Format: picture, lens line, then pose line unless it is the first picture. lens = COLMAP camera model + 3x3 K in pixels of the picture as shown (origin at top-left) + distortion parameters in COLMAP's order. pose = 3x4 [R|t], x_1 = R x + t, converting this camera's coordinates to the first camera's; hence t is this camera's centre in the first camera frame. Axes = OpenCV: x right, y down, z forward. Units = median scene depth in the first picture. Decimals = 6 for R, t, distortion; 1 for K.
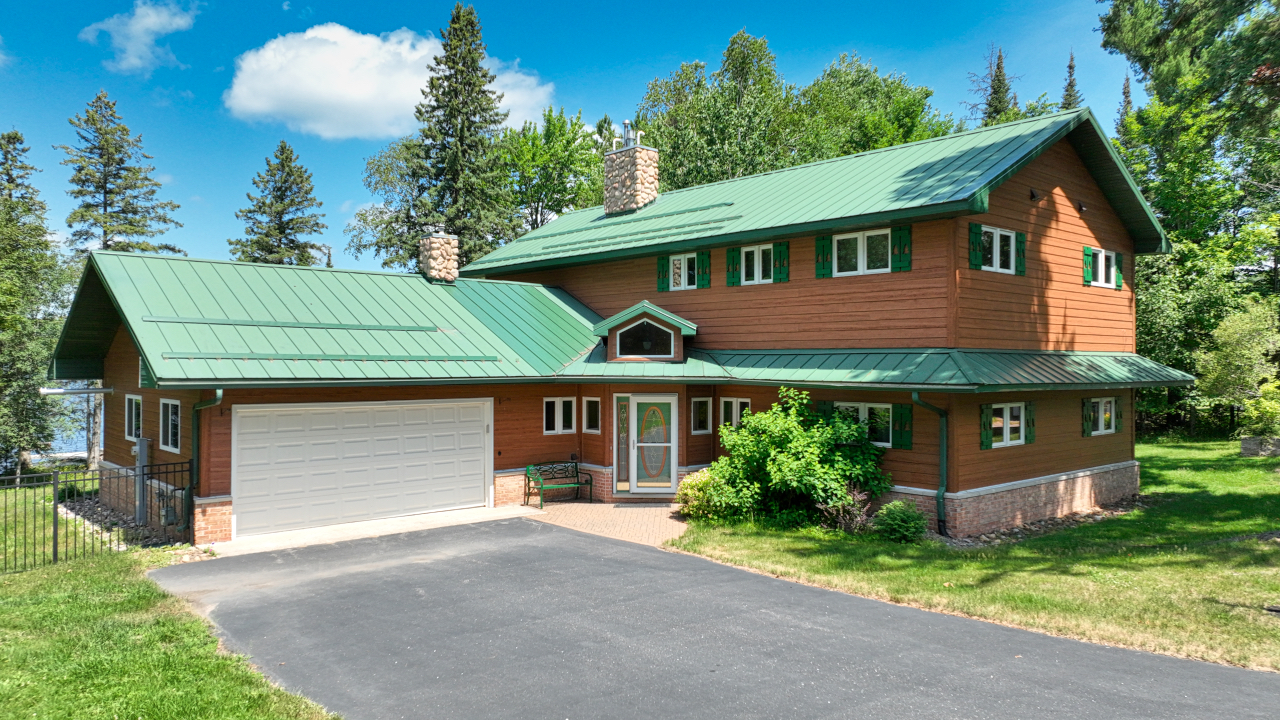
lens RADIAL K [[892.7, 0, 639.4], [0, 892.7, 362.2], [0, 0, 1]] dist [0.009480, -0.010726]
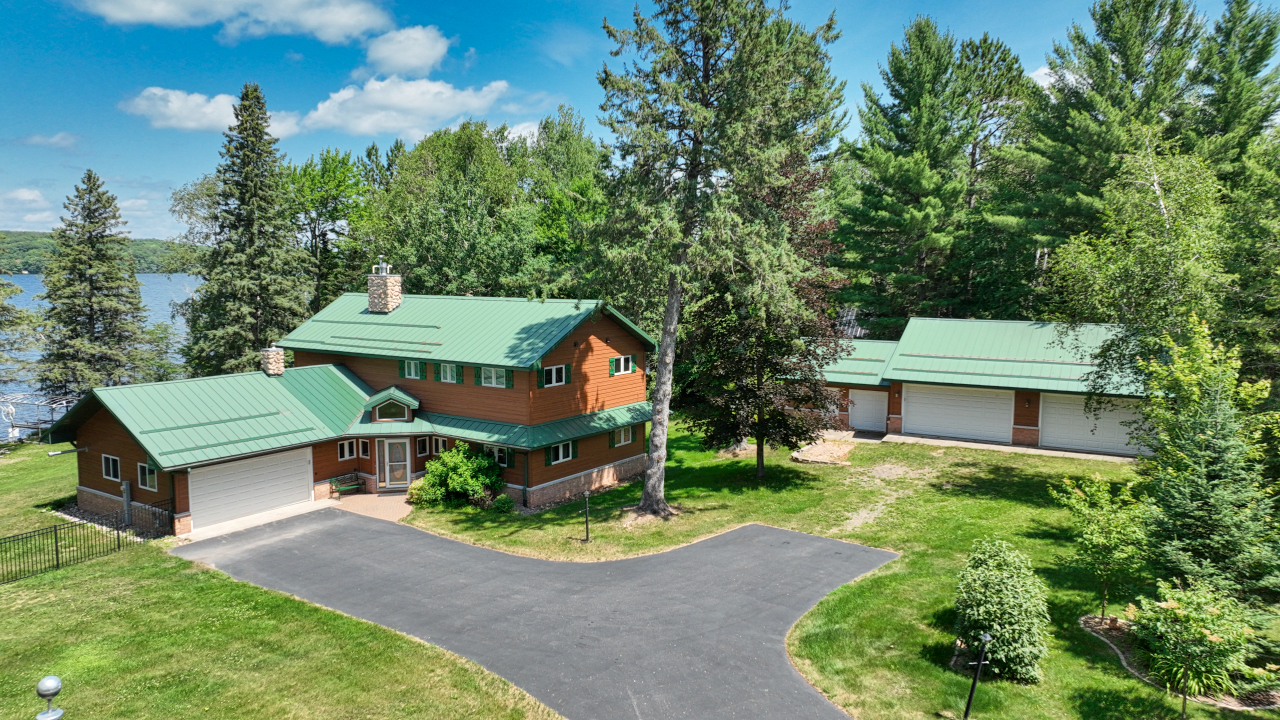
lens RADIAL K [[892.7, 0, 638.7], [0, 892.7, 362.8], [0, 0, 1]] dist [0.009480, -0.010726]
pose [[0.970990, -0.026096, 0.237692, 0.074789], [-0.000264, 0.993909, 0.110200, -0.371505], [-0.239121, -0.107065, 0.965069, -1.084301]]
